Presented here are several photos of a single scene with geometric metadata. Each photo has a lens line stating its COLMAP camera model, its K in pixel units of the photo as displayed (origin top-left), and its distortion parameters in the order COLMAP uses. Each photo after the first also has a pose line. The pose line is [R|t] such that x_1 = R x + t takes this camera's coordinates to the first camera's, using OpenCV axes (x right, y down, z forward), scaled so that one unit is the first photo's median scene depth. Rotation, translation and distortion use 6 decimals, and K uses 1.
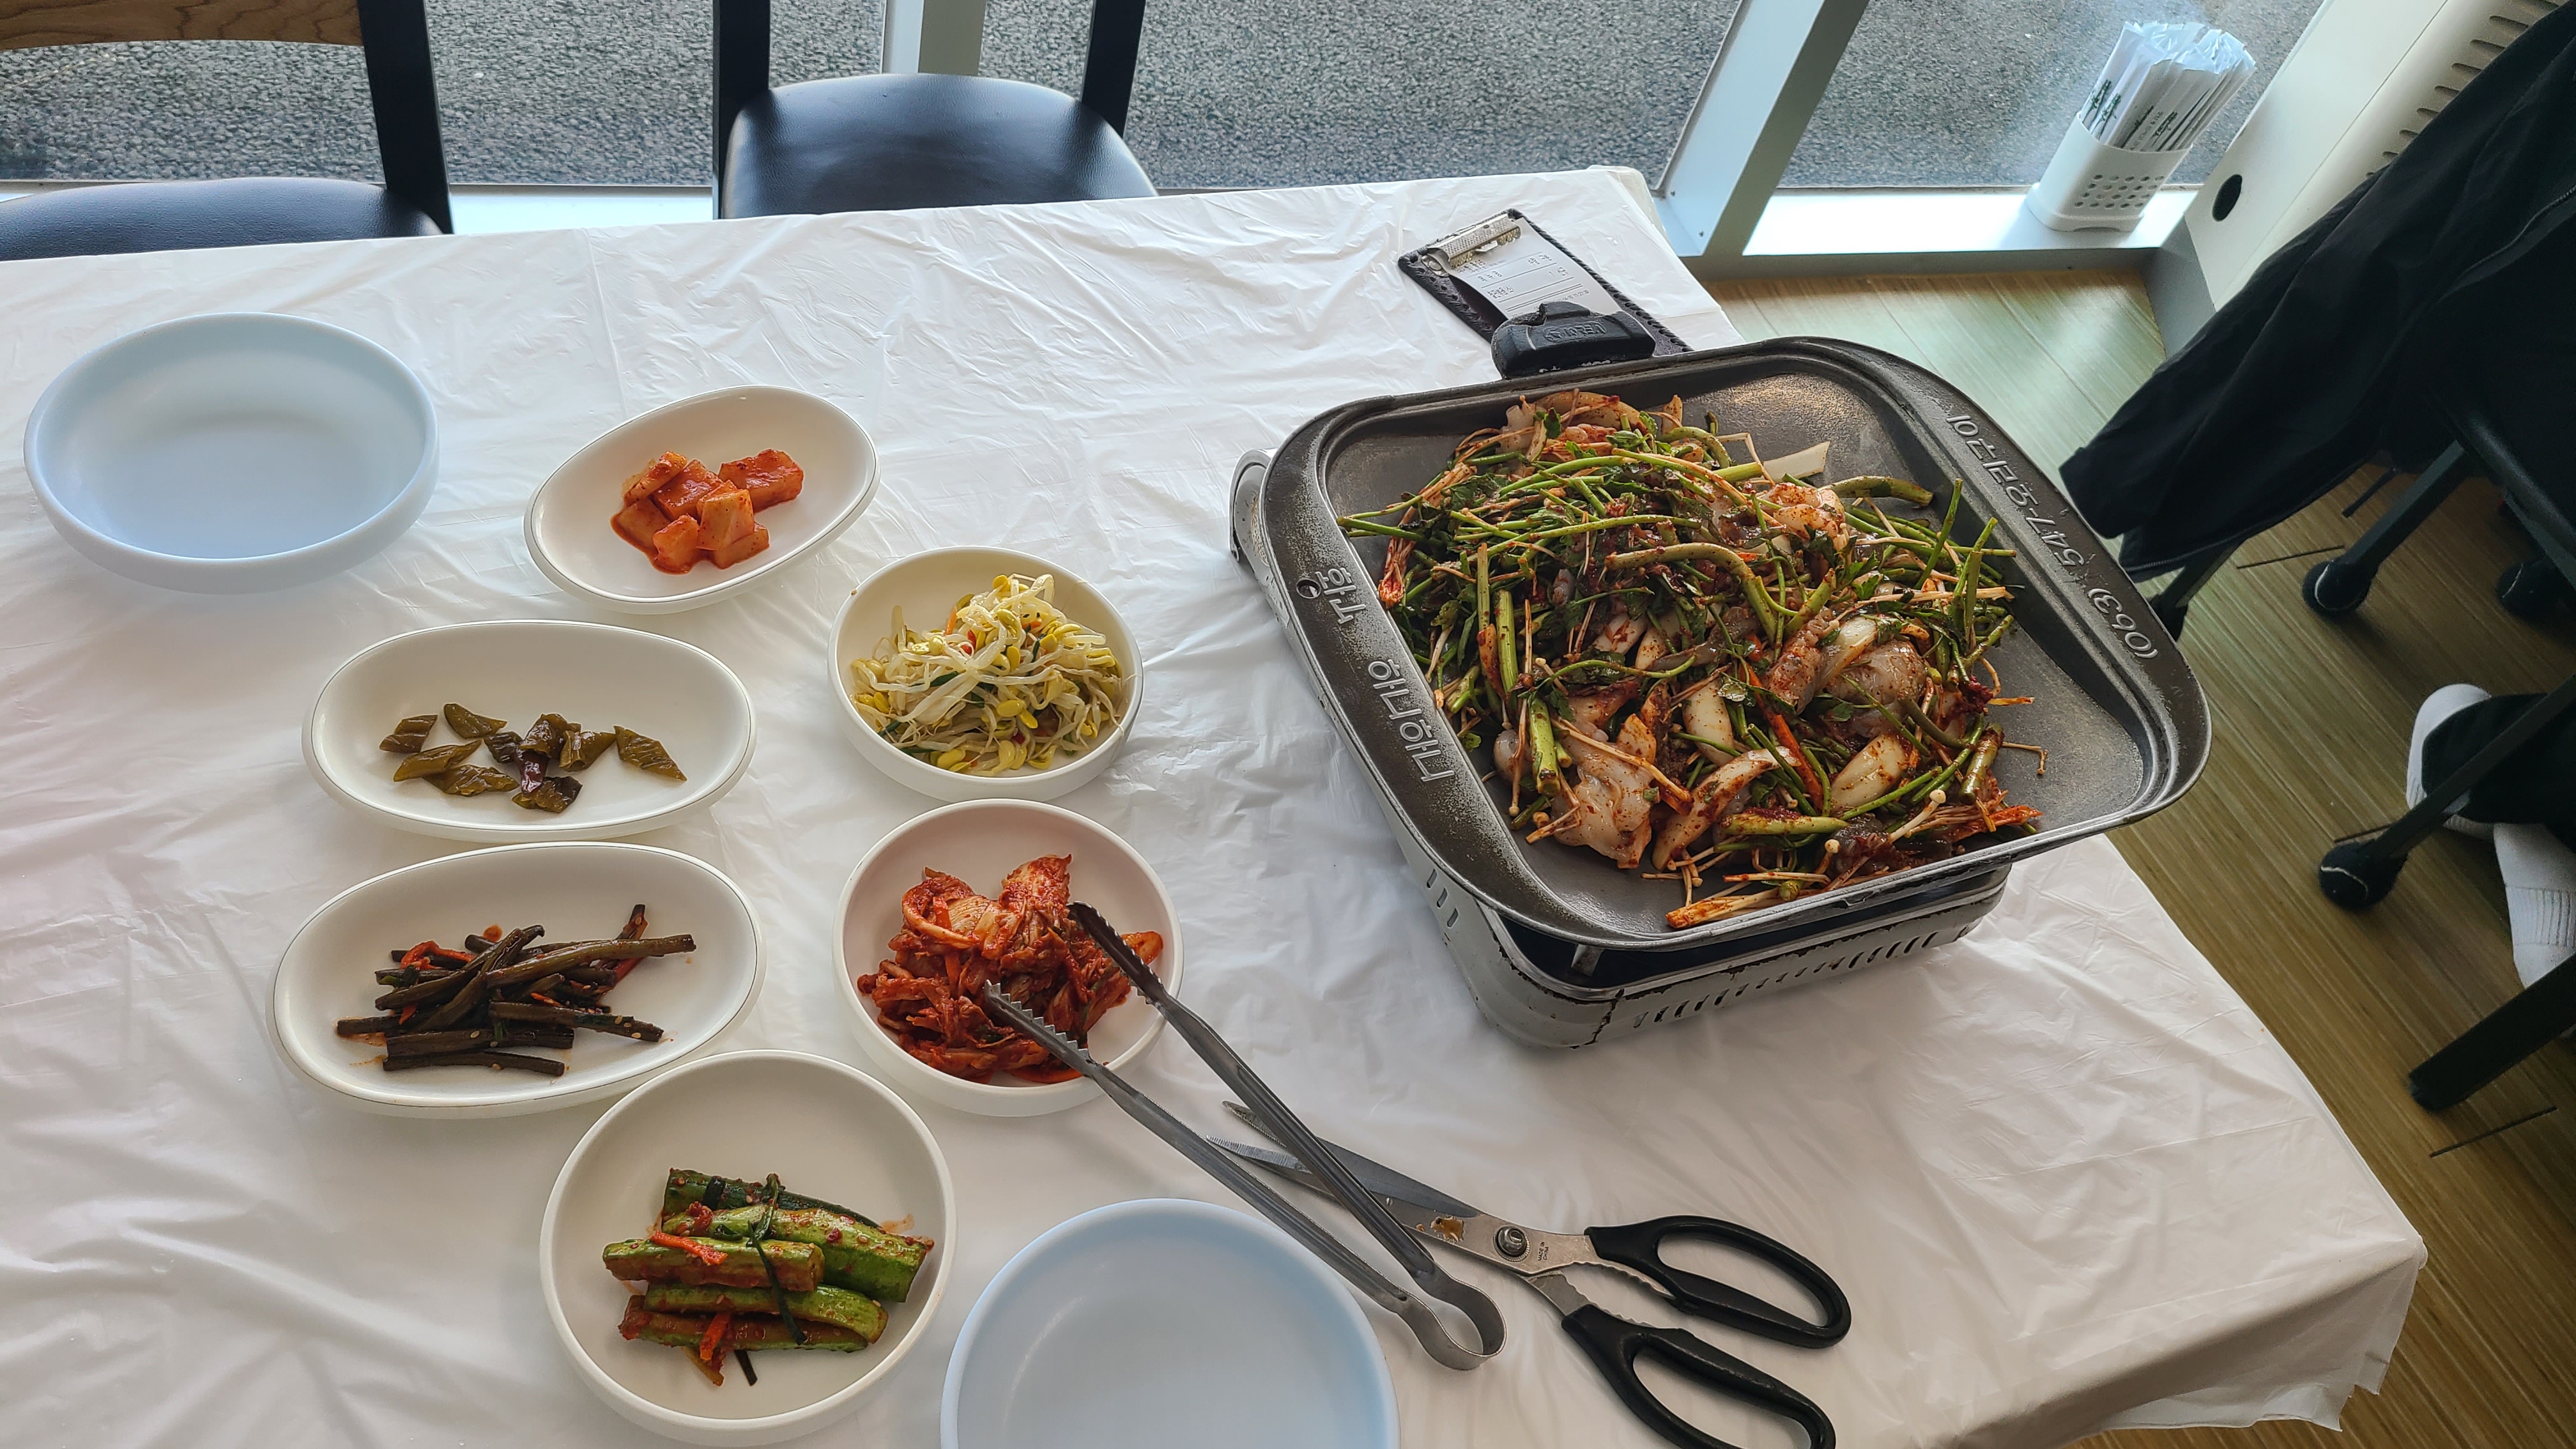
lens RADIAL K [[2069.4, 0, 1211.3], [0, 2069.4, 728.2], [0, 0, 1]] dist [0.047616, 0.001157]
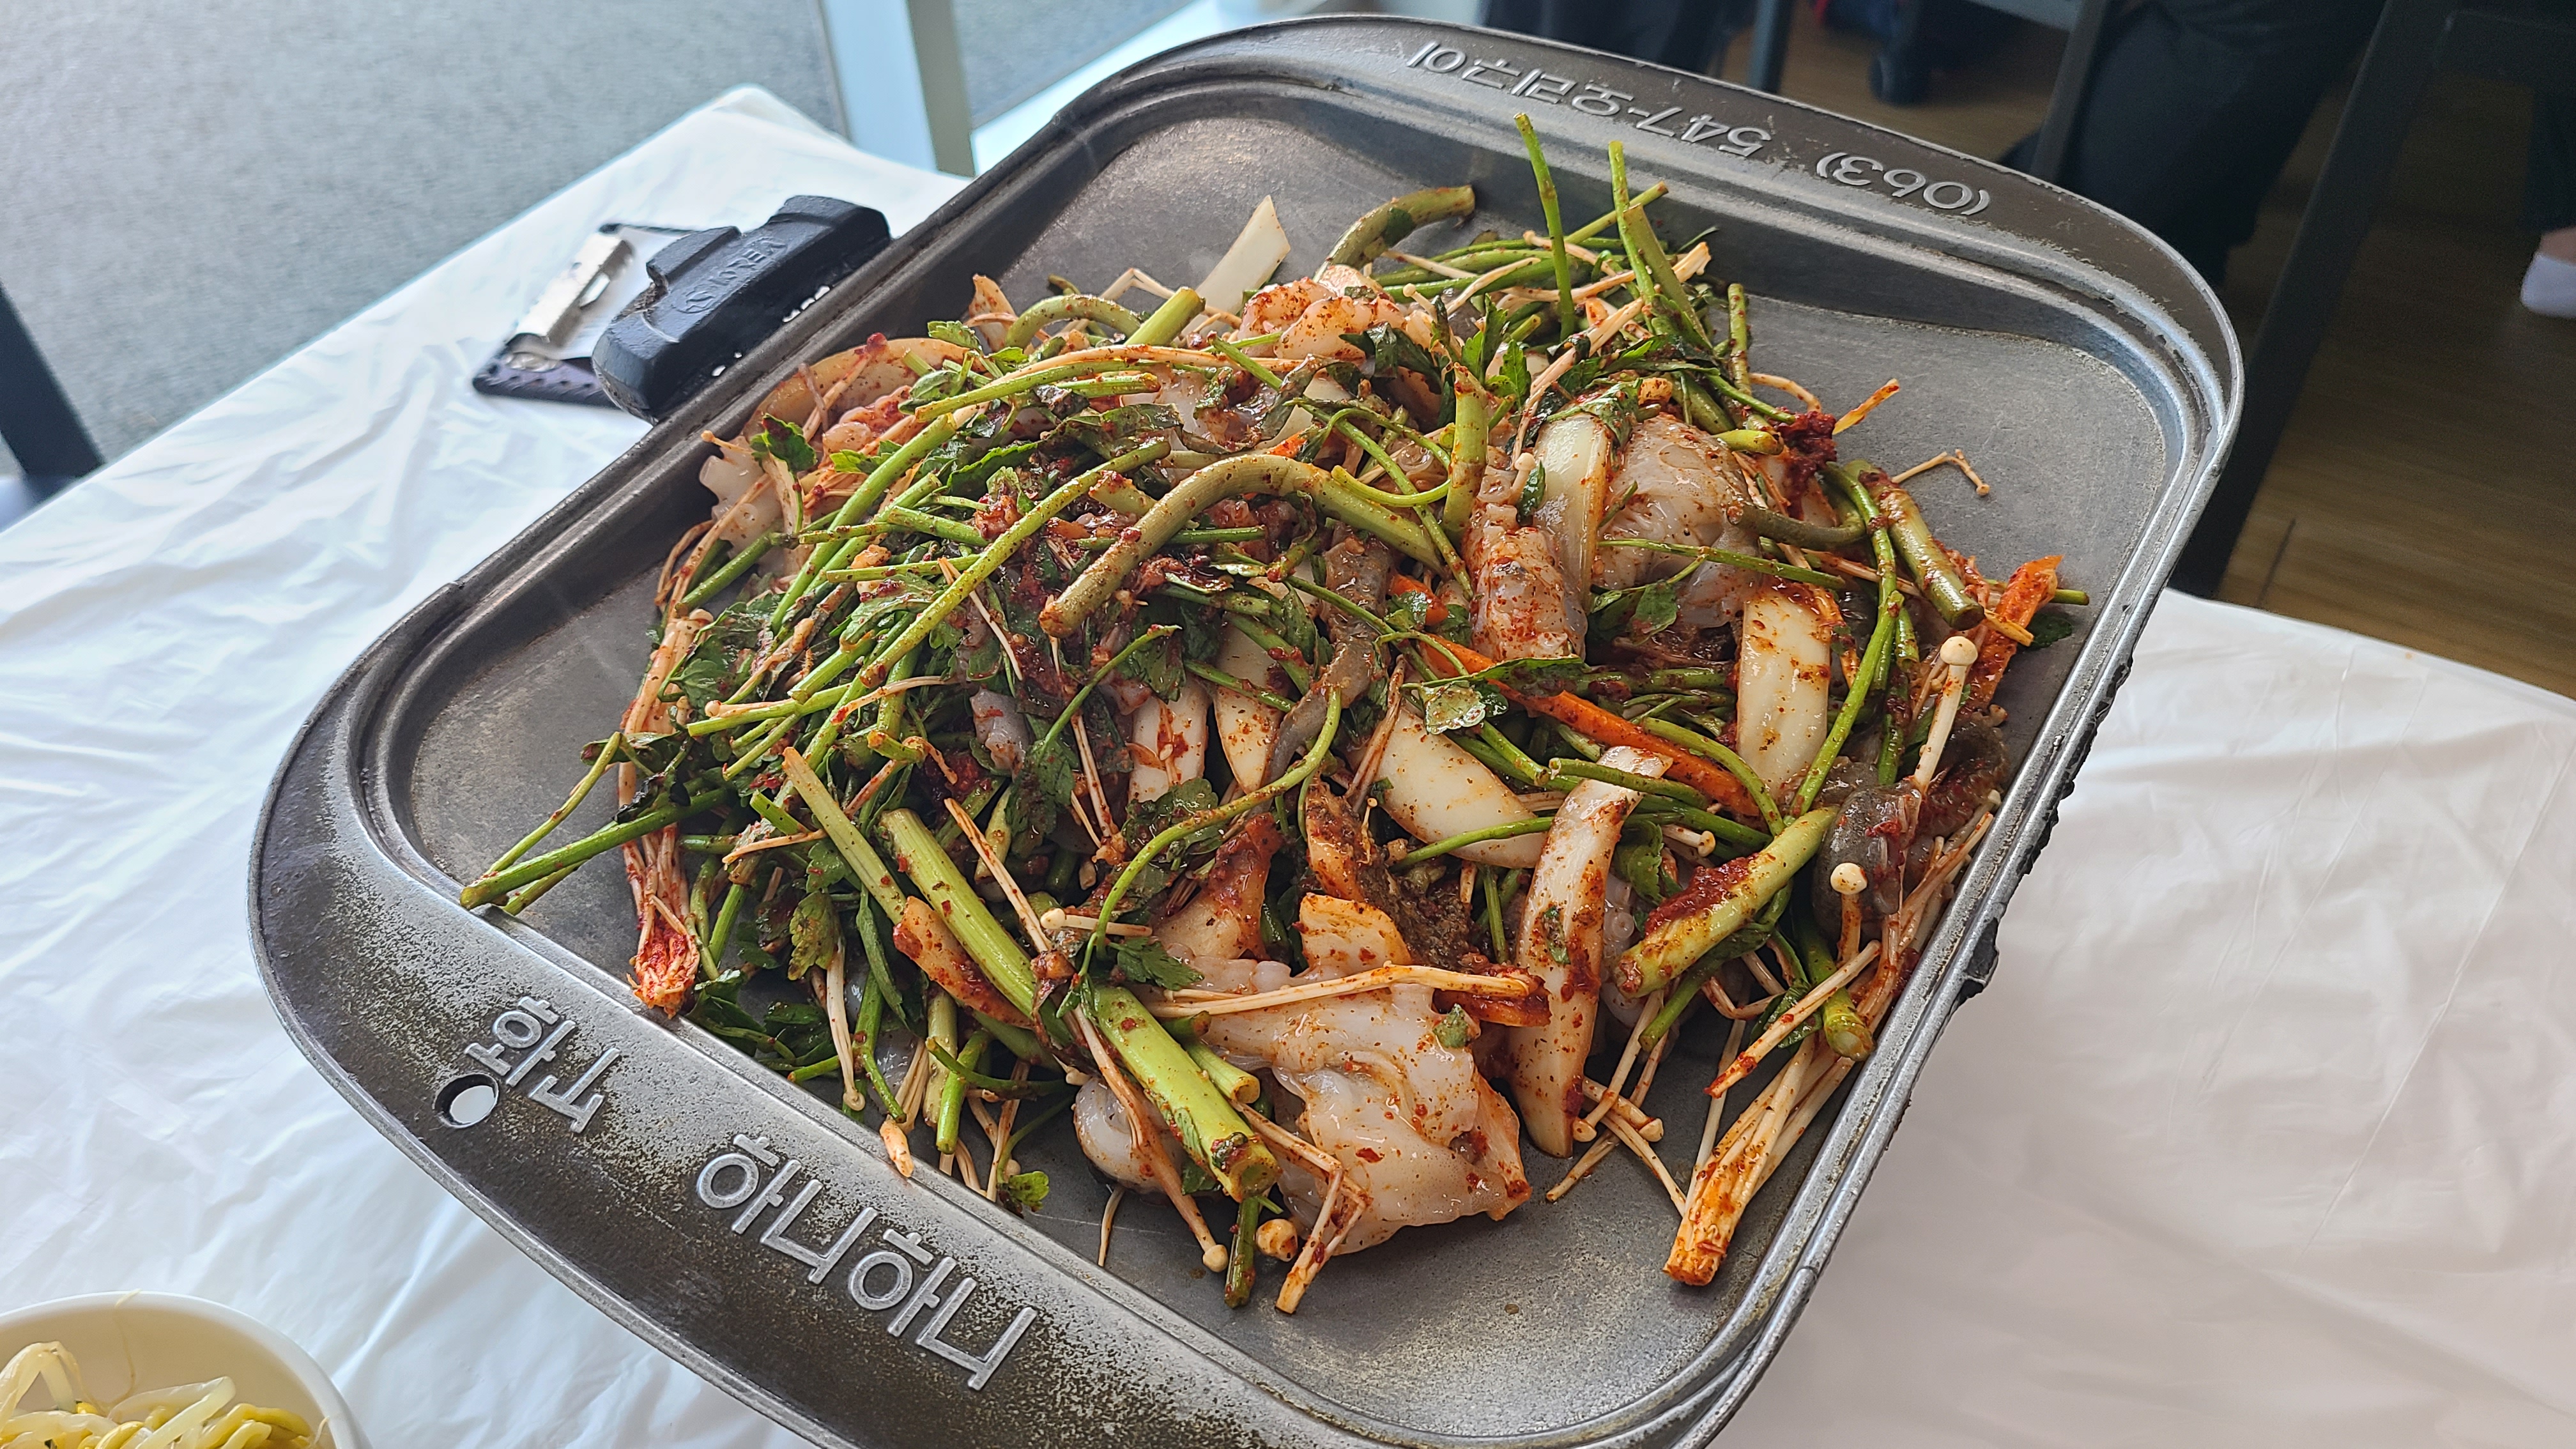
lens RADIAL K [[2069.4, 0, 1211.3], [0, 2069.4, 728.2], [0, 0, 1]] dist [0.047616, 0.001157]
pose [[0.799829, -0.564732, 0.203350, 0.116499], [0.575006, 0.818085, 0.010288, -0.046764], [-0.172168, 0.108699, 0.979052, 0.565051]]
